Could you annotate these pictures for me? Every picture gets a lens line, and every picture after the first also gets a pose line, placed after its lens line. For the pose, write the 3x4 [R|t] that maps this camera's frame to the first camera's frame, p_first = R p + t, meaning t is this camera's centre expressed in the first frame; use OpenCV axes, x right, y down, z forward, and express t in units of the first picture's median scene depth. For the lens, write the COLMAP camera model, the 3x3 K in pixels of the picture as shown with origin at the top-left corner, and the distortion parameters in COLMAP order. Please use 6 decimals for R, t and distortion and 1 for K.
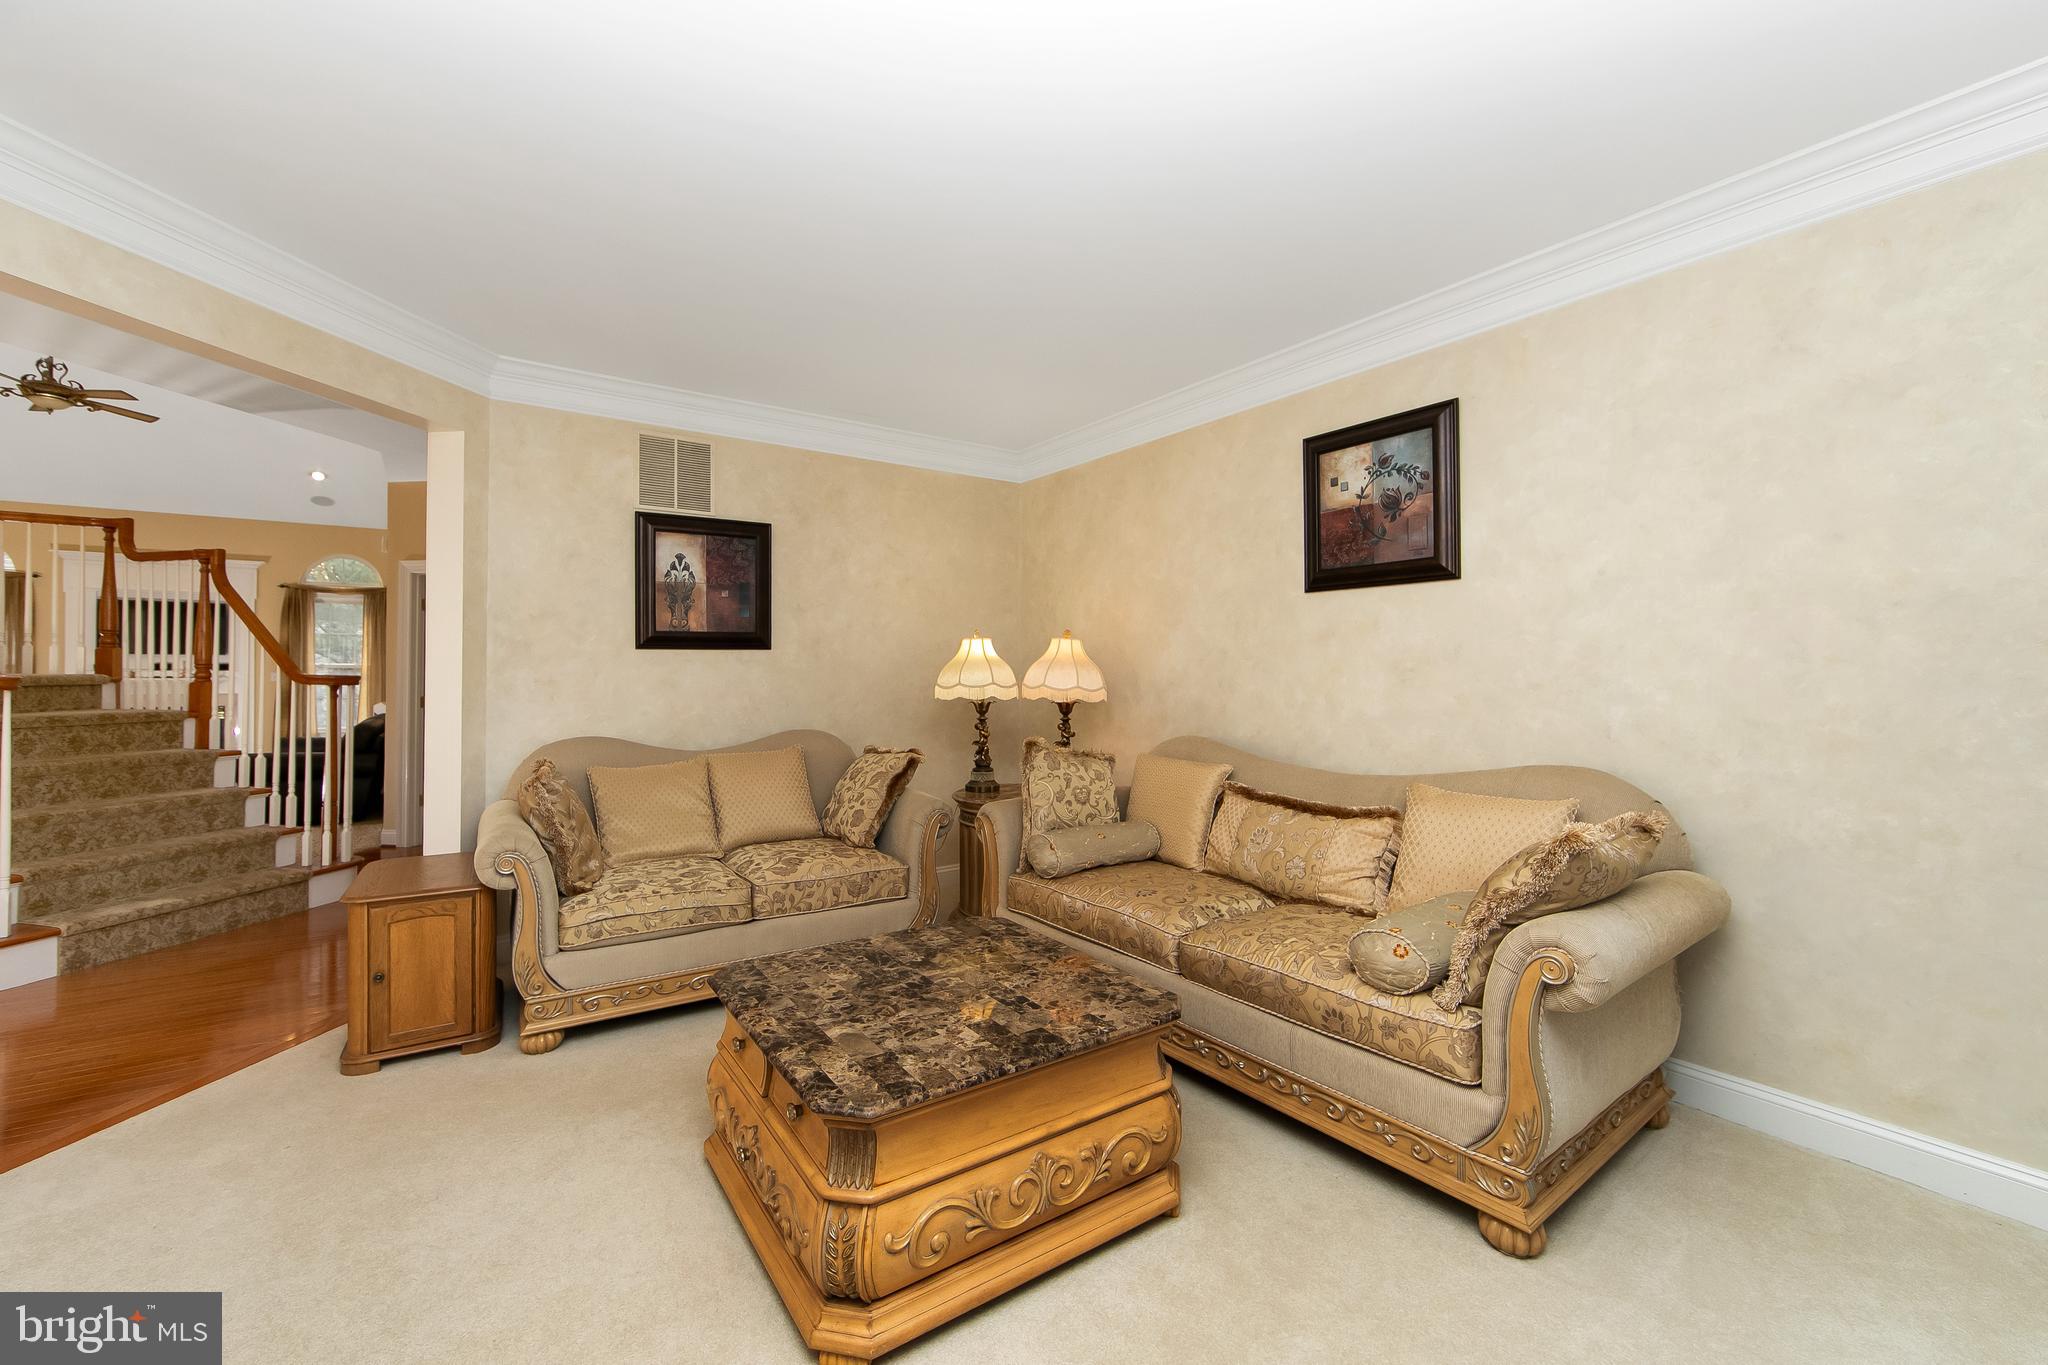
lens RADIAL K [[828.7, 0, 1013.8], [0, 828.7, 660.2], [0, 0, 1]] dist [-0.001354, -0.000199]
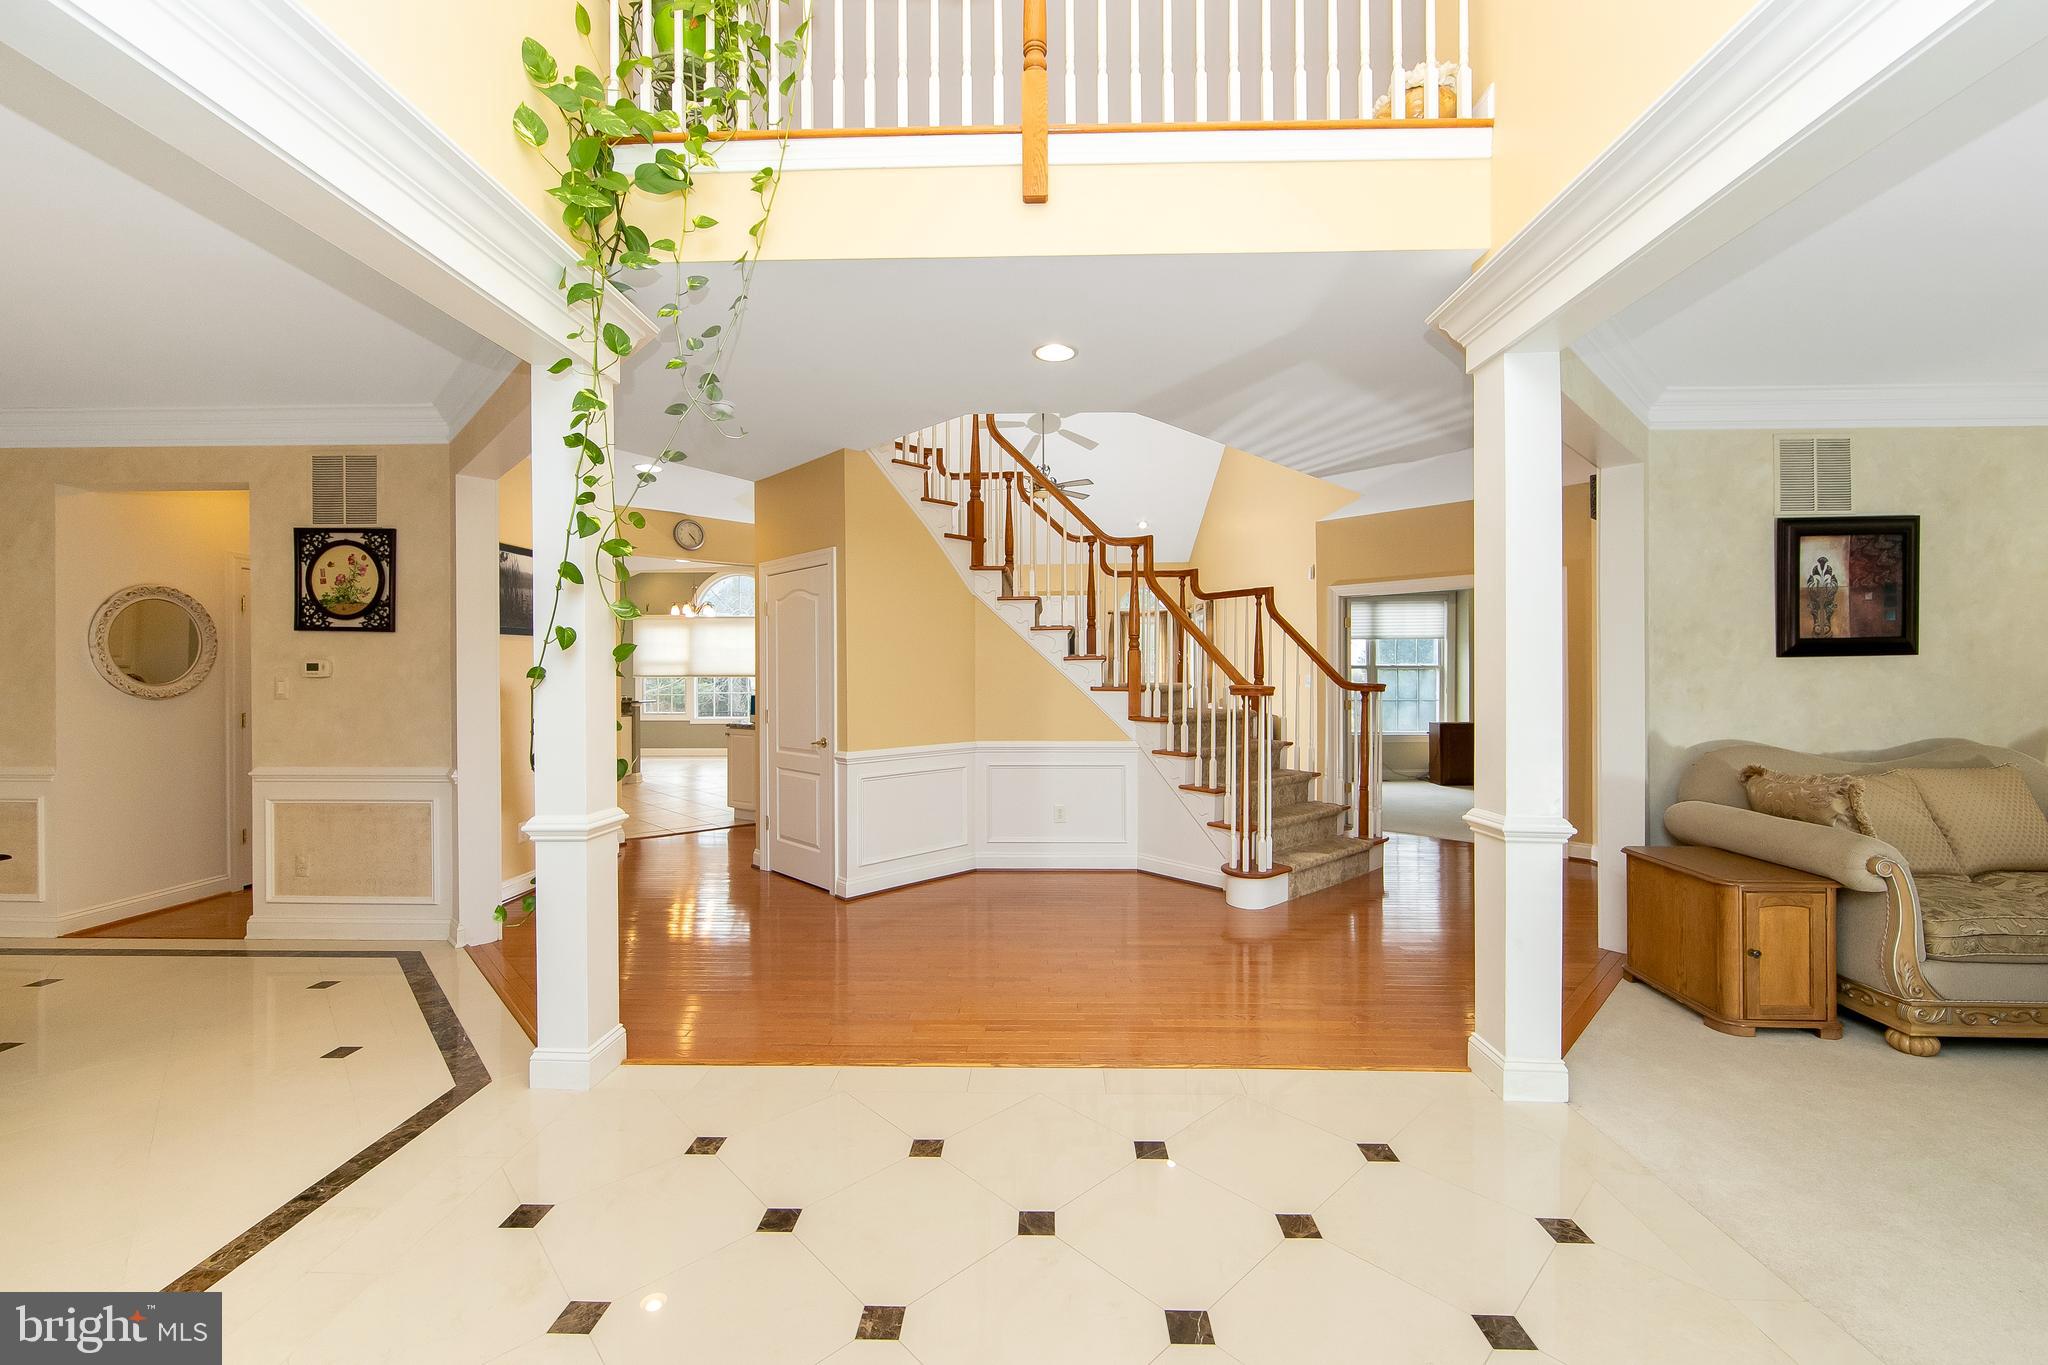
lens RADIAL K [[825.4, 0, 1026.4], [0, 825.4, 676.8], [0, 0, 1]] dist [-0.001041, 0.000082]
pose [[0.813887, -0.004559, -0.581005, -0.601681], [0.015162, 0.999795, 0.013393, -0.016922], [0.580825, -0.019710, 0.813790, -0.318407]]
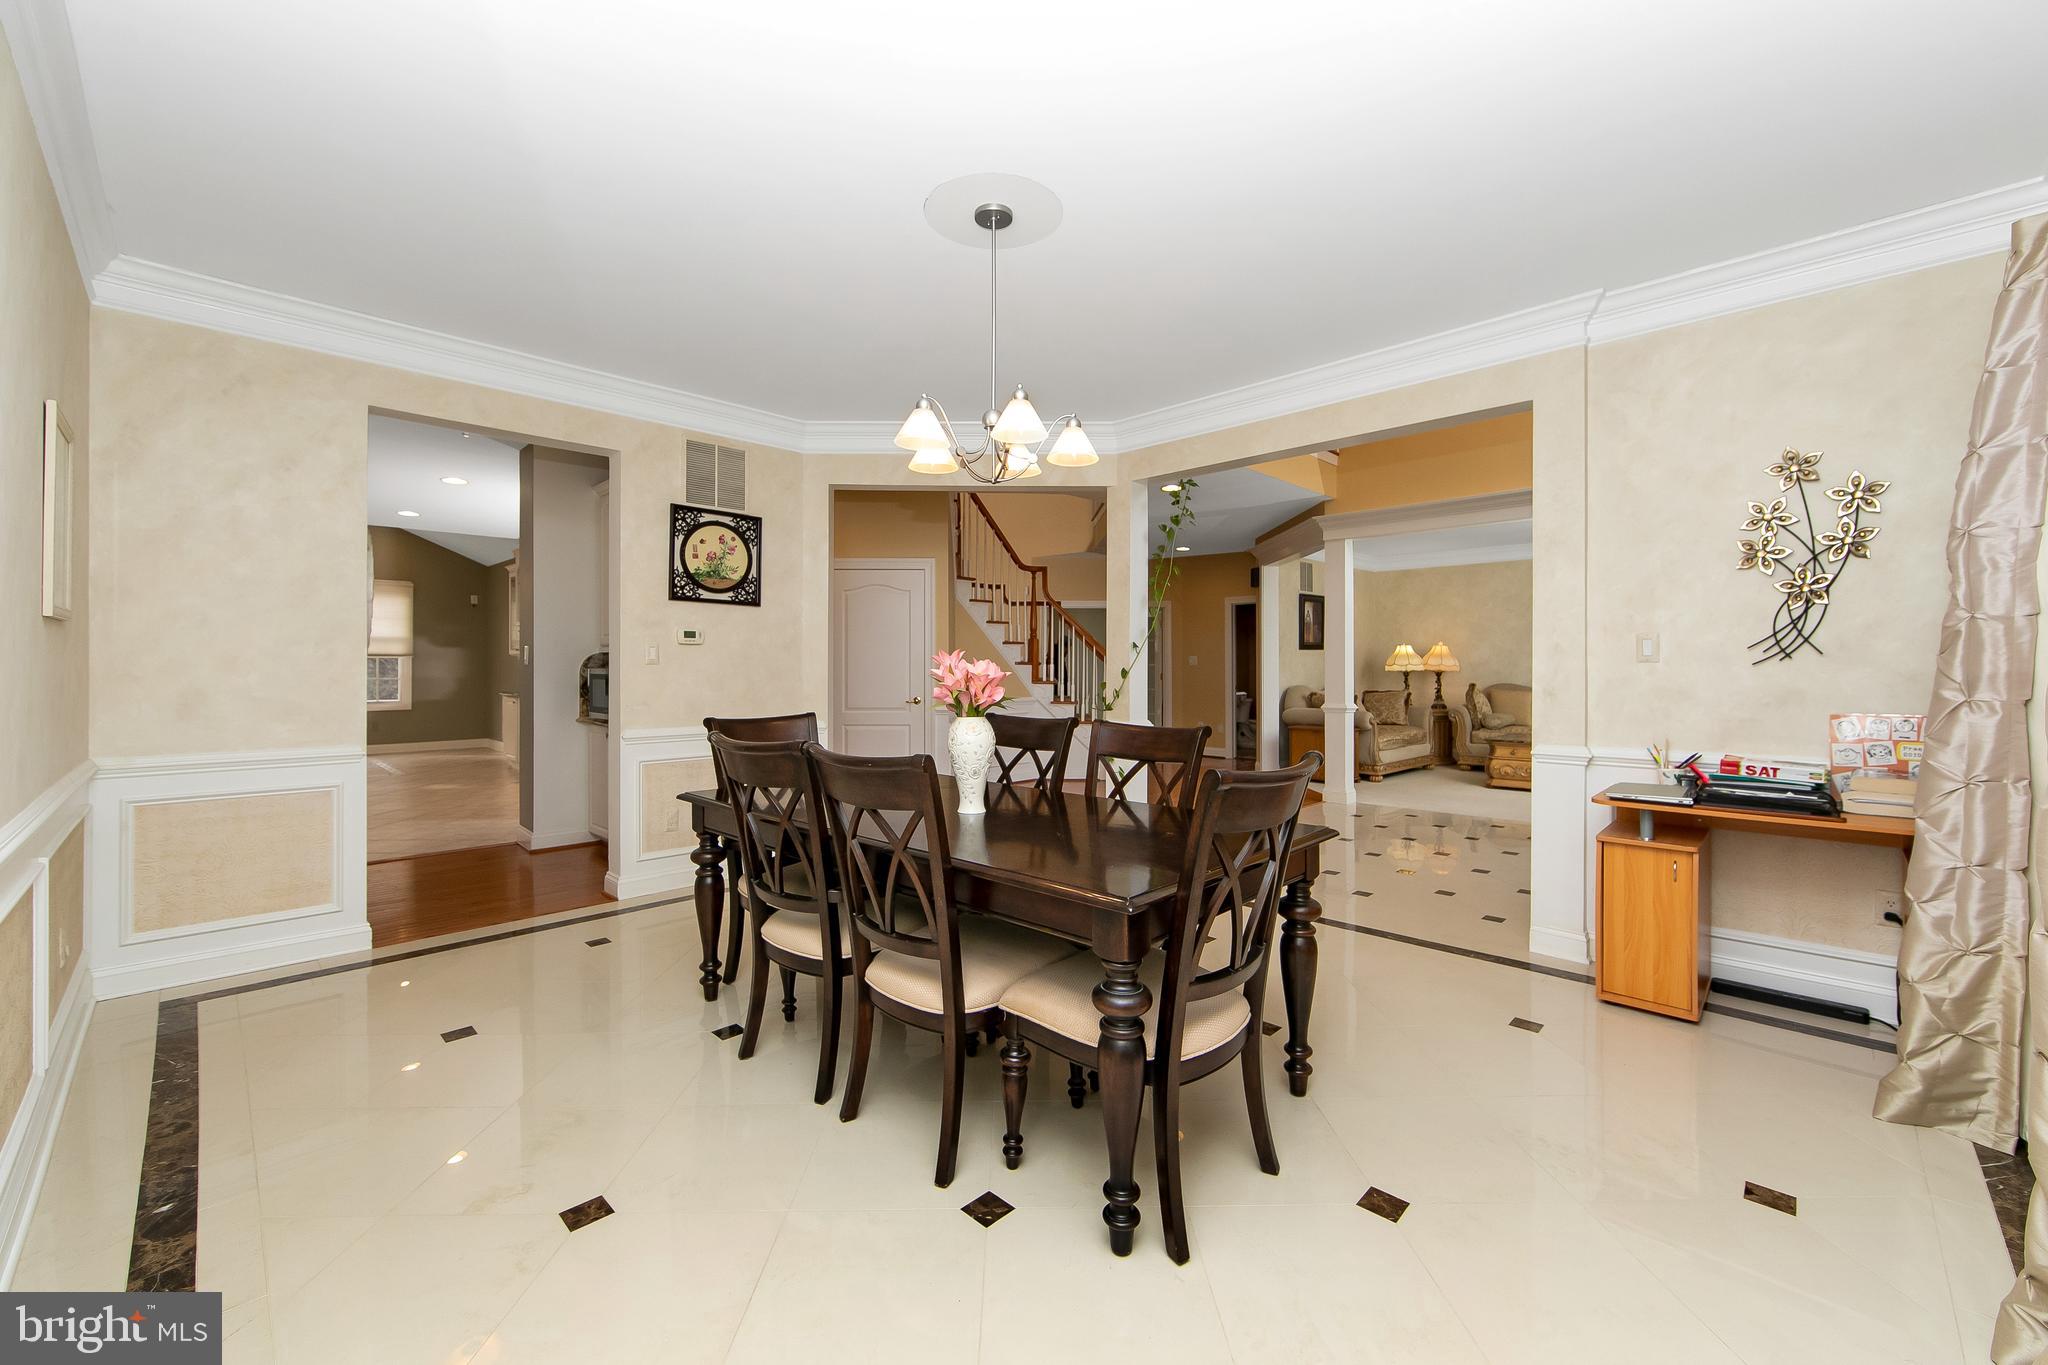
lens RADIAL K [[807.1, 0, 1024.0], [0, 807.1, 682.5], [0, 0, 1]] dist [-0.000469, -0.000040]
pose [[0.981305, -0.000983, 0.192455, -1.667028], [-0.007841, 0.998952, 0.045083, -0.016845], [-0.192297, -0.045750, 0.980270, -1.143687]]
